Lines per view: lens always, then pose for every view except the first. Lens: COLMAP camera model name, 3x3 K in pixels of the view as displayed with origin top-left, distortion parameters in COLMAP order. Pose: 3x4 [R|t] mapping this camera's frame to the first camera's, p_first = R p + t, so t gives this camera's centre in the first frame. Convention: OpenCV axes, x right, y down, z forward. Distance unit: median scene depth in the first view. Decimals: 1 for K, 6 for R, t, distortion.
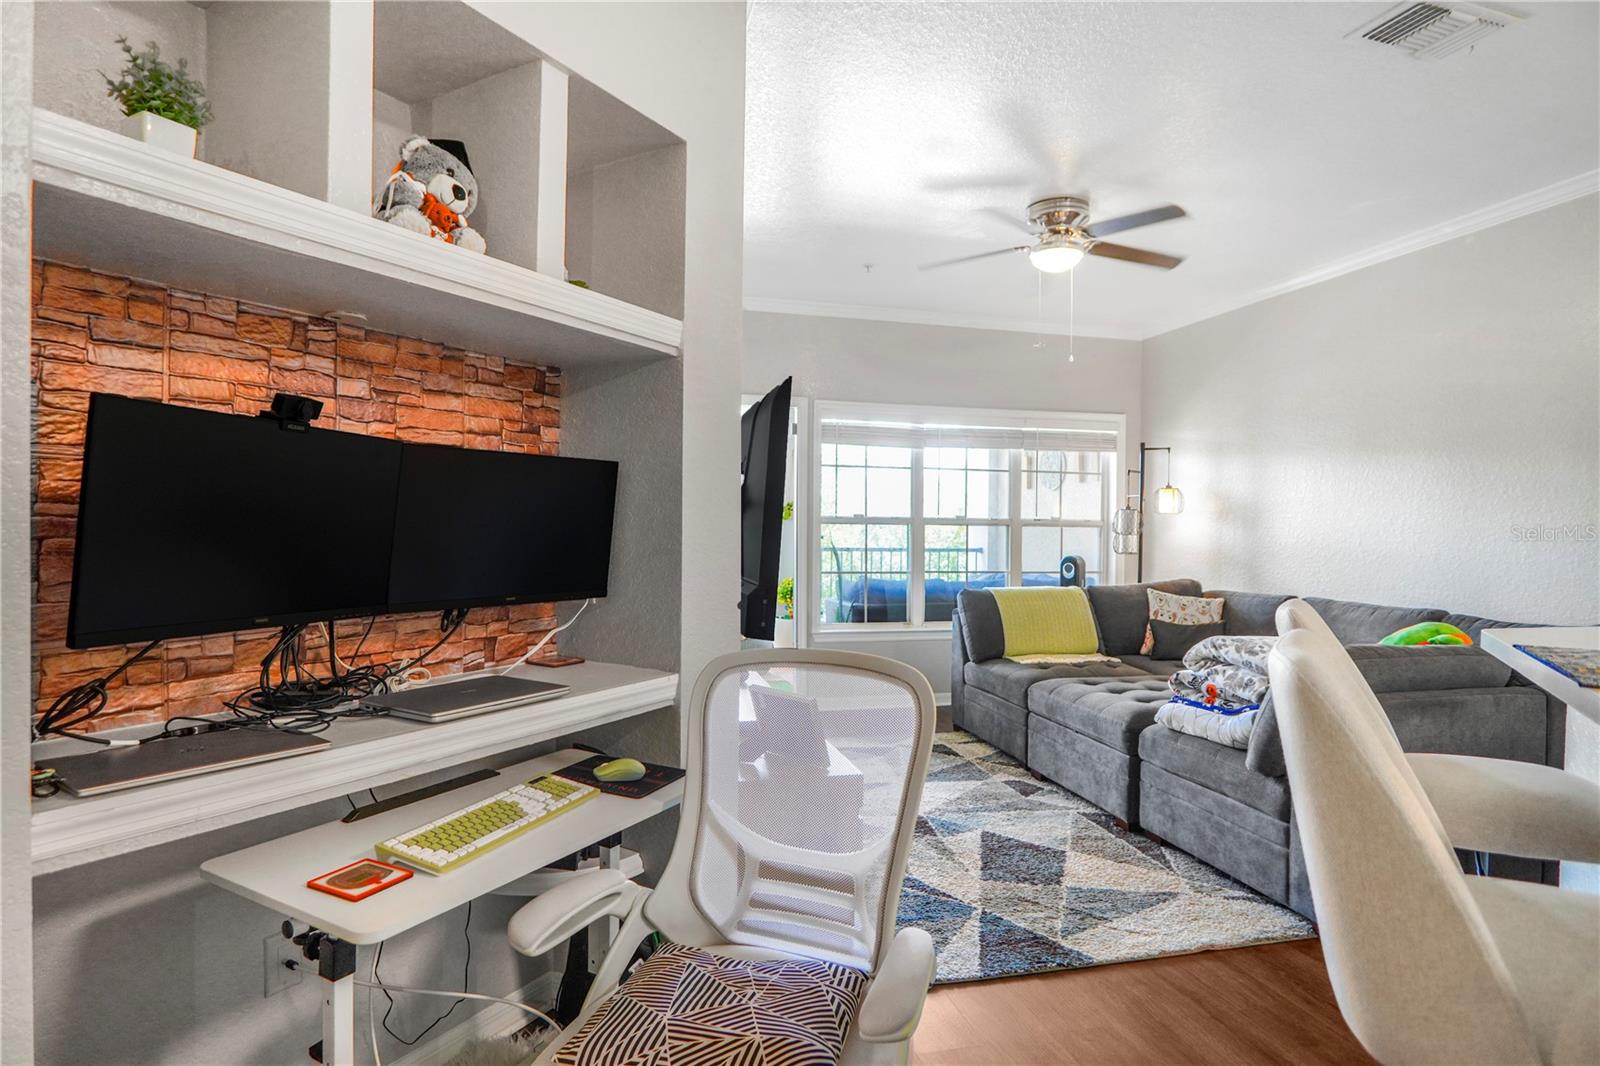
lens RADIAL K [[861.9, 0, 788.4], [0, 861.9, 537.8], [0, 0, 1]] dist [-0.028239, 0.010572]
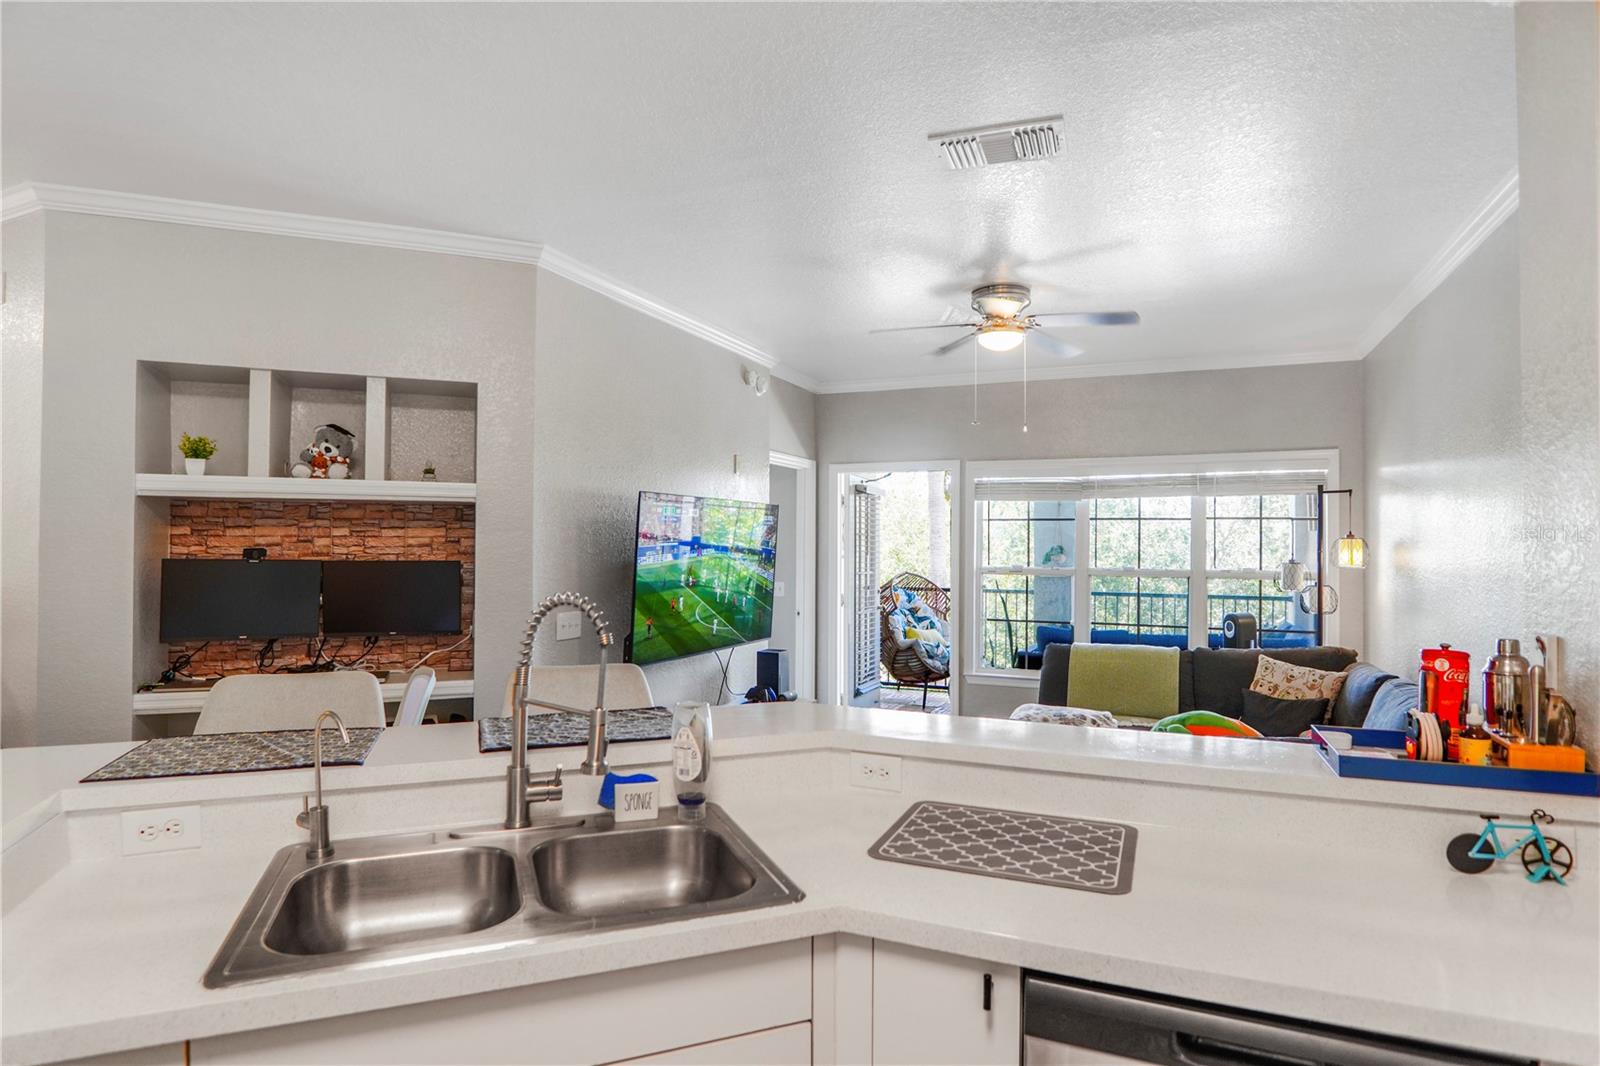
lens RADIAL K [[861.9, 0, 780.2], [0, 861.9, 542.3], [0, 0, 1]] dist [-0.028239, 0.010572]
pose [[0.791426, -0.009085, -0.611198, 1.827725], [-0.005290, 0.999750, -0.021710, -0.115189], [0.611242, 0.020415, 0.791180, -0.038934]]
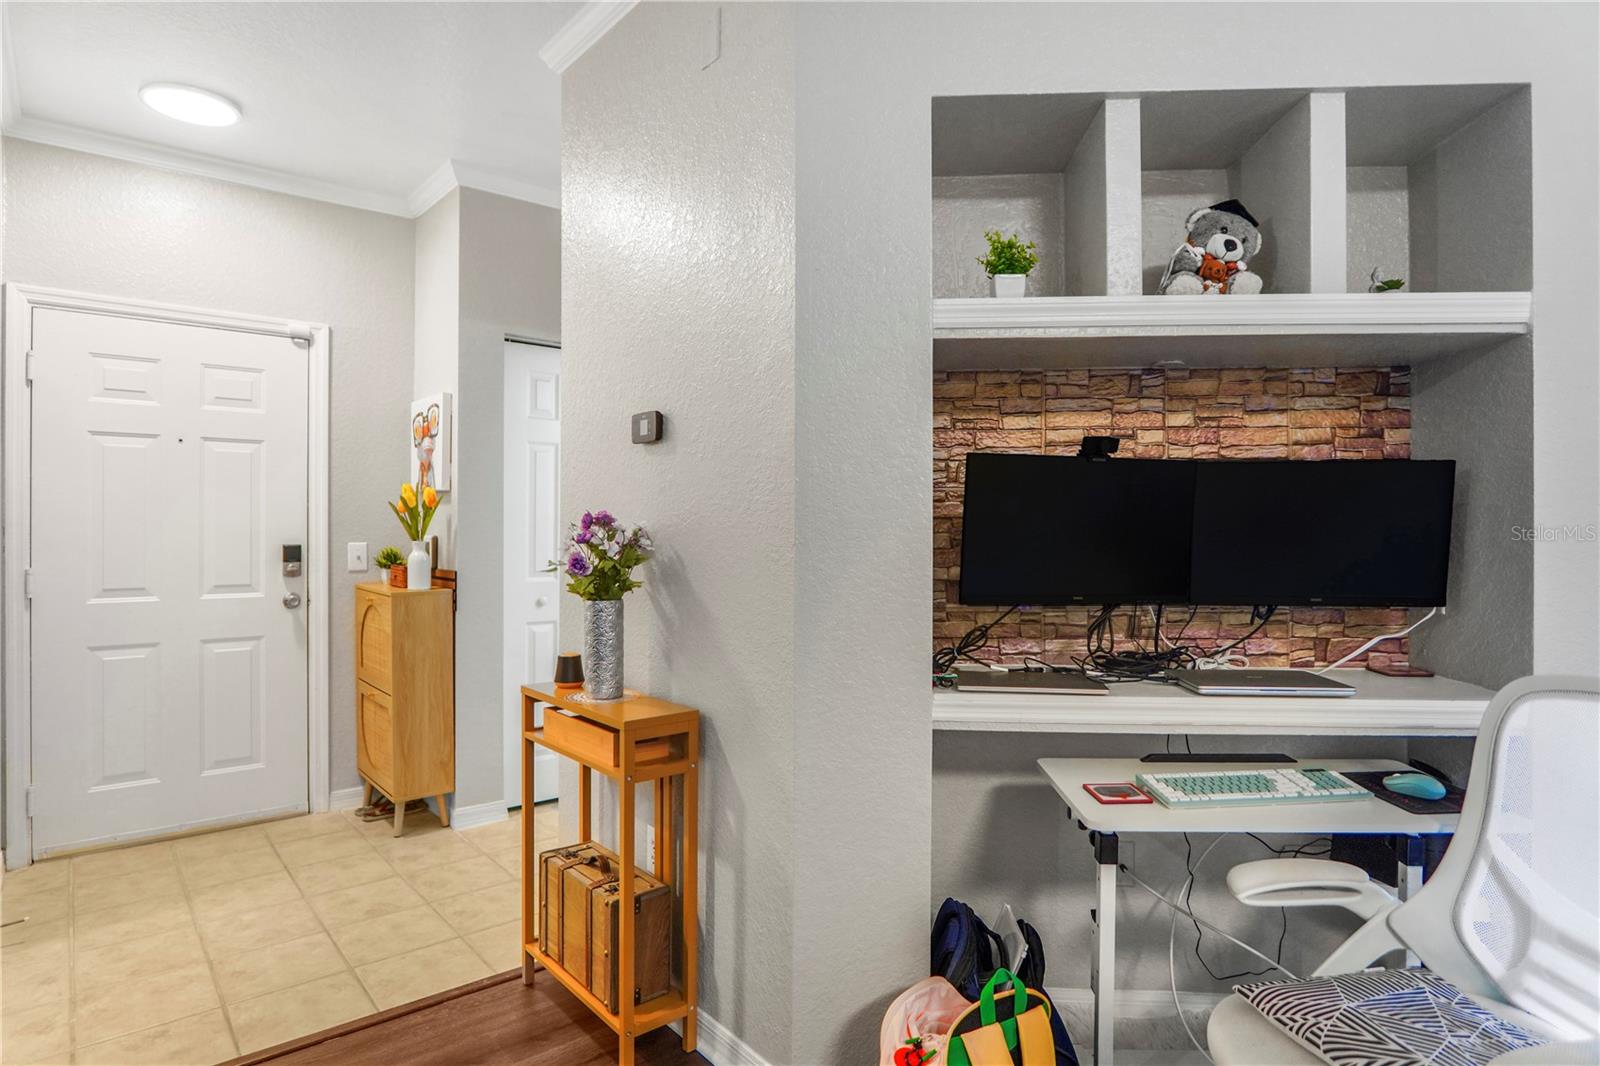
lens RADIAL K [[861.9, 0, 787.5], [0, 861.9, 533.1], [0, 0, 1]] dist [-0.028239, 0.010572]
pose [[0.443698, -0.005675, -0.896158, 0.368565], [-0.008196, 0.999912, -0.010390, 0.006266], [0.896139, 0.011955, 0.443613, -0.051744]]
